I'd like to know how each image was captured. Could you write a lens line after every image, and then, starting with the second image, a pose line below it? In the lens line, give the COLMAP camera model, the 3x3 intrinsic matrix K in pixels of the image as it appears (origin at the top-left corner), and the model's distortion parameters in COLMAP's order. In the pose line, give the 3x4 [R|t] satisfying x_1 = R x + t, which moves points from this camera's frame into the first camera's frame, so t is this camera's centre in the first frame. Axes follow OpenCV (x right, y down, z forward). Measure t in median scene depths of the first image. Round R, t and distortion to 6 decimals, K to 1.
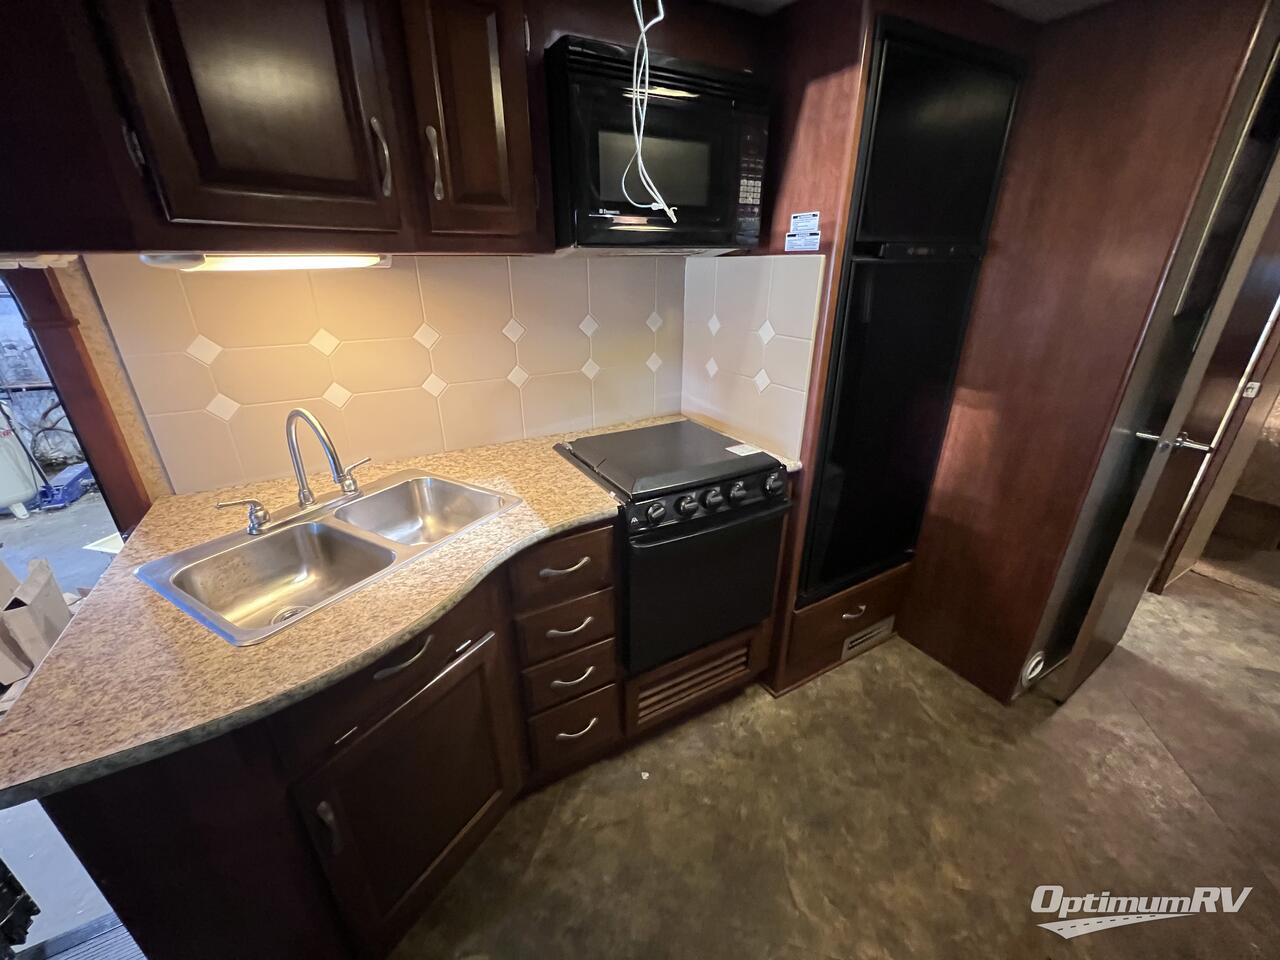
lens RADIAL K [[512.4, 0, 639.0], [0, 512.4, 482.0], [0, 0, 1]] dist [-0.000177, -0.000459]
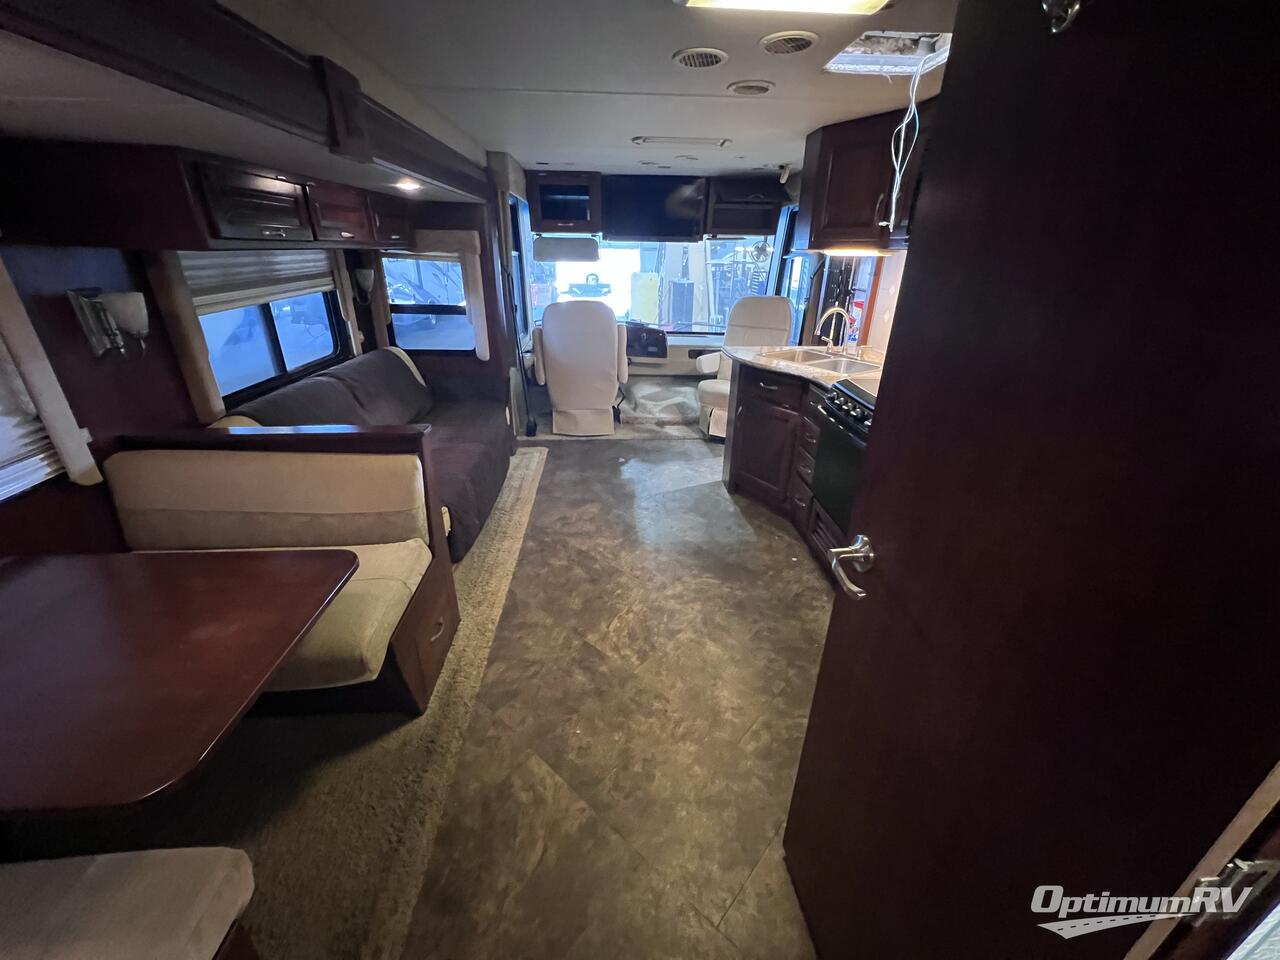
lens RADIAL K [[513.5, 0, 636.3], [0, 513.5, 482.8], [0, 0, 1]] dist [-0.000710, 0.000147]
pose [[-0.449295, 0.371513, -0.812473, 1.539596], [-0.359581, 0.757315, 0.545138, -0.355467], [0.817824, 0.537078, -0.206669, 0.796986]]
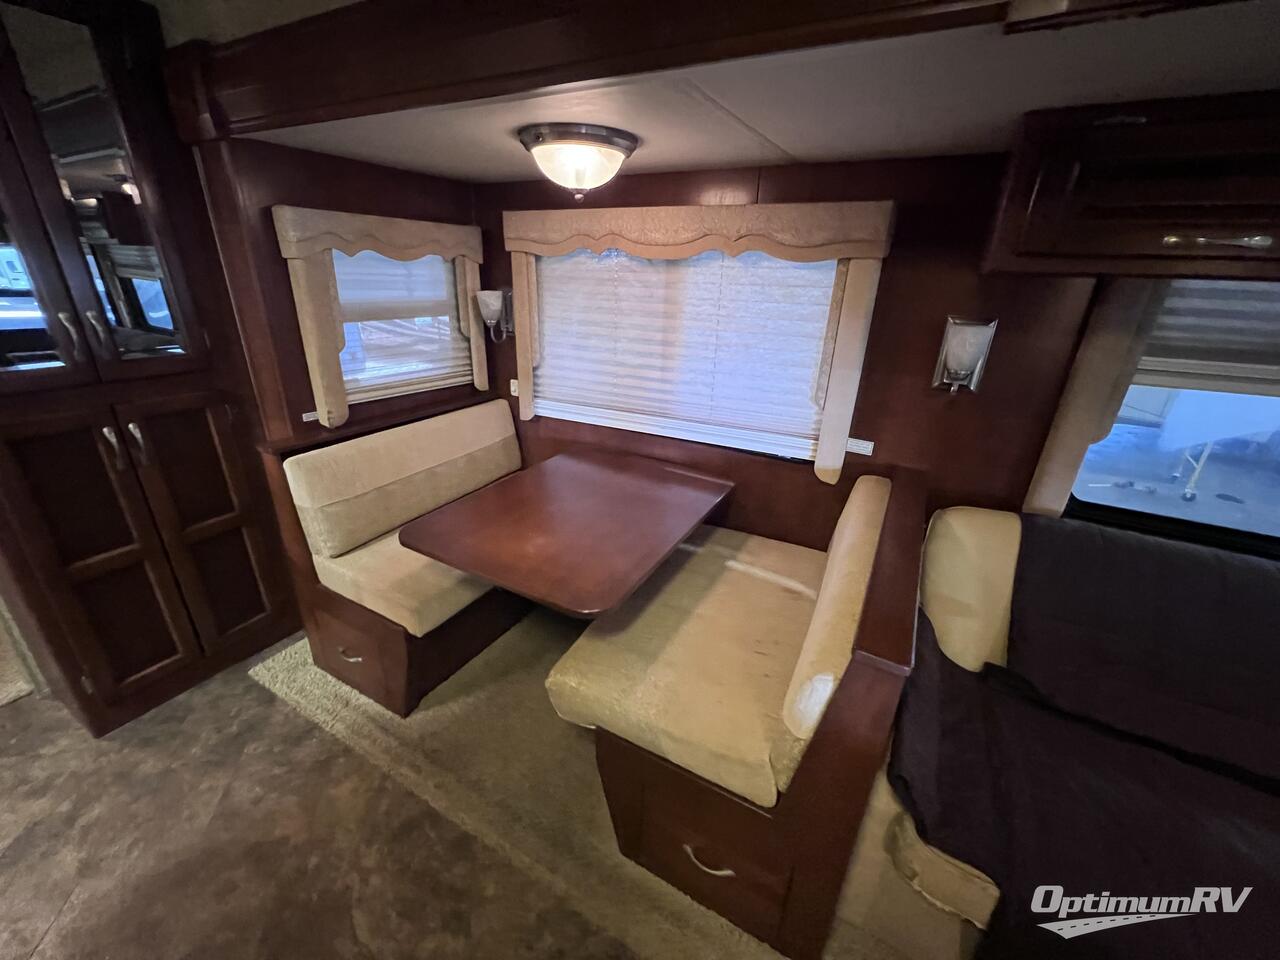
lens RADIAL K [[512.4, 0, 639.0], [0, 512.4, 482.0], [0, 0, 1]] dist [-0.000177, -0.000459]
pose [[-0.514441, -0.345473, 0.784856, 0.566292], [0.308556, 0.779380, 0.545308, -0.144091], [-0.800090, 0.522700, -0.294348, 0.367049]]
